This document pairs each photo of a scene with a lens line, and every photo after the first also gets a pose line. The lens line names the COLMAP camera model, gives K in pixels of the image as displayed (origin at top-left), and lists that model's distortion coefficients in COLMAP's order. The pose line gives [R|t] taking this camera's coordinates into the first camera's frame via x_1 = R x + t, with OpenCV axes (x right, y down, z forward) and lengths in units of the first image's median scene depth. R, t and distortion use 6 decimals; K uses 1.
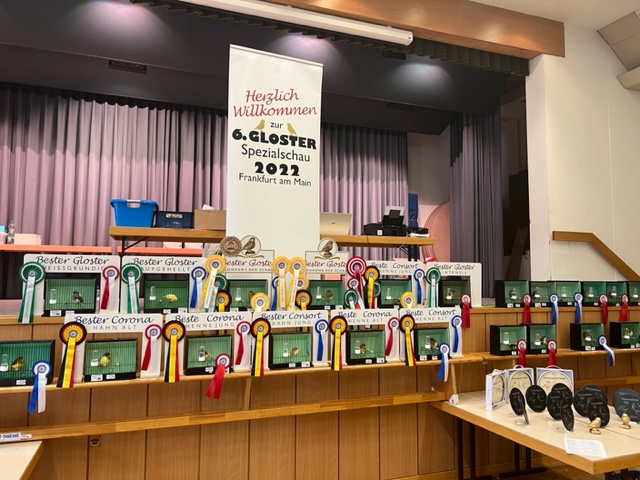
lens RADIAL K [[470.2, 0, 321.6], [0, 470.2, 239.1], [0, 0, 1]] dist [0.013186, -0.013581]
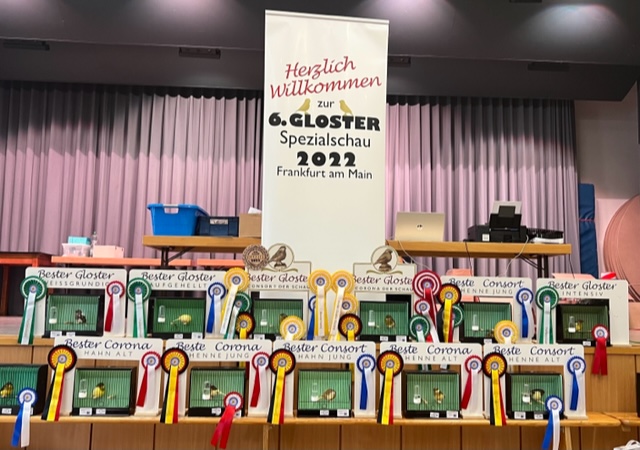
lens RADIAL K [[587.5, 0, 325.8], [0, 587.5, 224.8], [0, 0, 1]] dist [0.007251, 0.000000]
pose [[0.956355, -0.023631, -0.291251, 0.196262], [0.010992, 0.998929, -0.044956, 0.005588], [0.292002, 0.039792, 0.955590, 0.067674]]
